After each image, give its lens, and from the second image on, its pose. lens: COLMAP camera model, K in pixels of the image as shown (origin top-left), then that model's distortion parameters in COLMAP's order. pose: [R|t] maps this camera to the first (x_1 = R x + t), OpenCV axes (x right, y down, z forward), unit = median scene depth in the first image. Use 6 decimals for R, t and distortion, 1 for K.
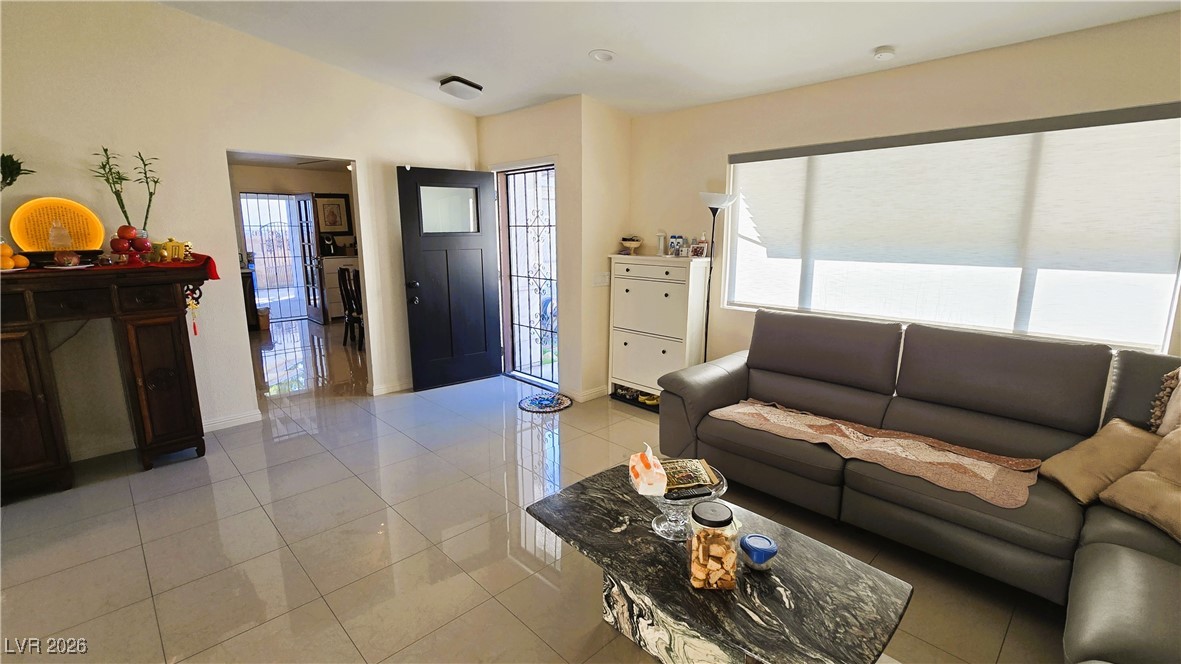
lens RADIAL K [[523.1, 0, 596.2], [0, 523.1, 328.9], [0, 0, 1]] dist [0.000912, 0.000203]
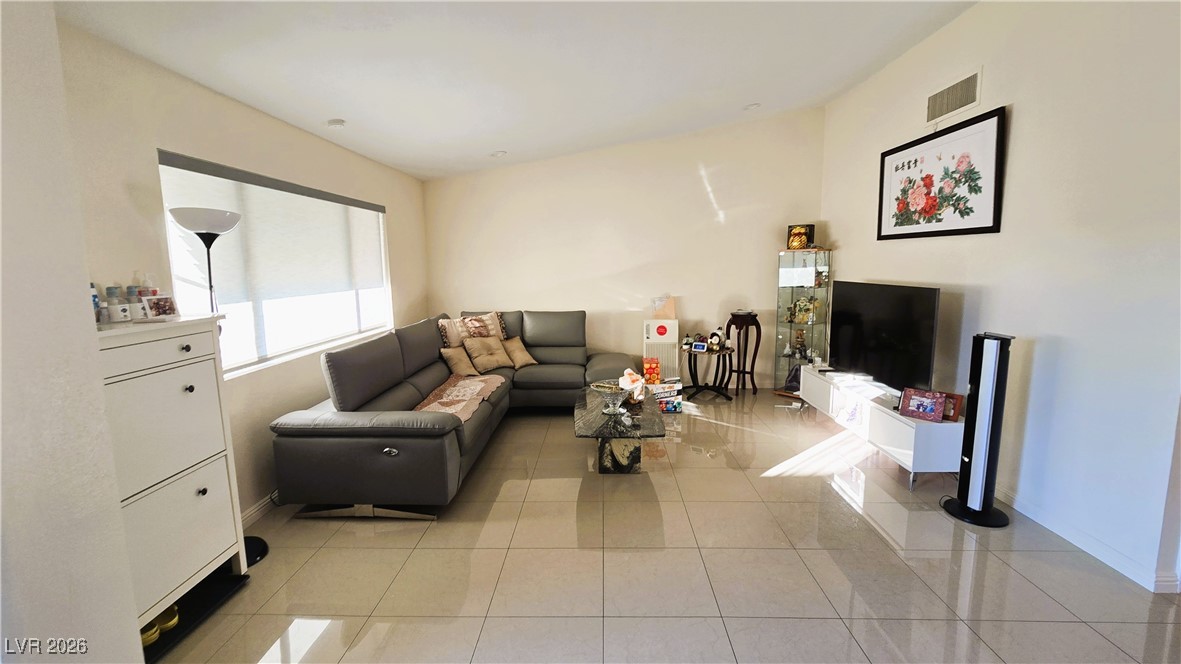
lens RADIAL K [[479.9, 0, 592.3], [0, 479.9, 325.9], [0, 0, 1]] dist [-0.000527, 0.000024]
pose [[-0.696425, -0.088607, 0.712138, -0.563691], [0.140250, 0.956407, 0.256155, -0.219609], [-0.703791, 0.278270, -0.653639, 1.142259]]
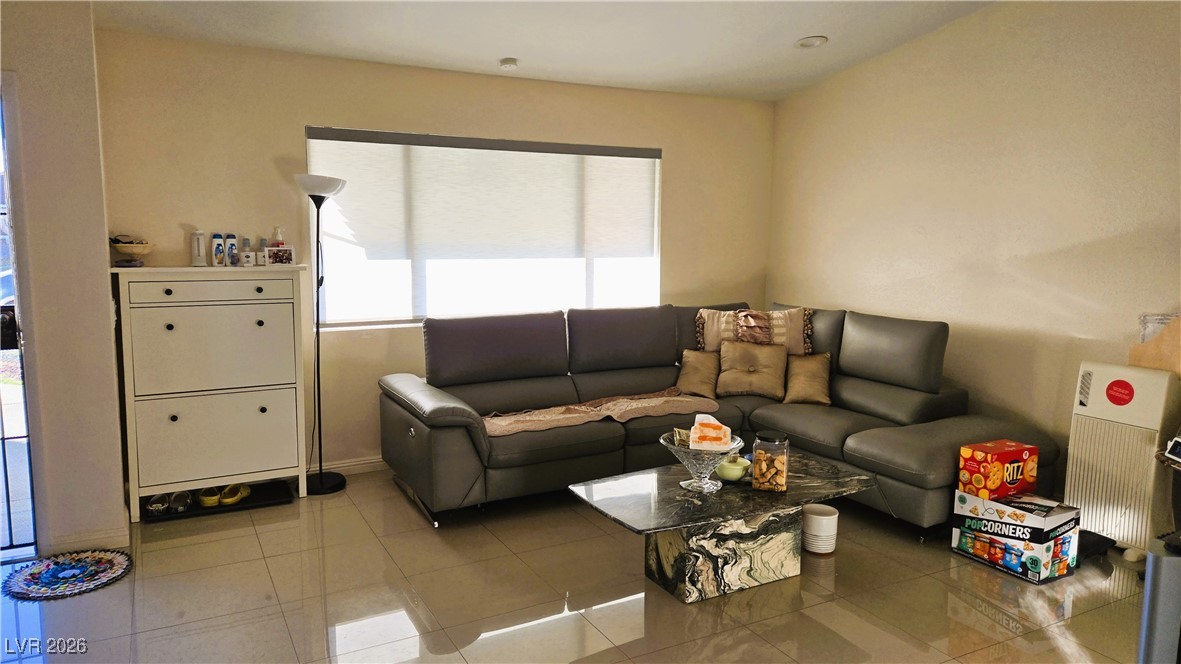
lens RADIAL K [[780.0, 0, 587.1], [0, 780.0, 328.4], [0, 0, 1]] dist [0.061884, -0.034646]
pose [[0.278068, -0.117306, 0.953372, -0.790777], [0.173490, 0.982326, 0.070267, -0.063437], [-0.944764, 0.145862, 0.293505, 0.358632]]
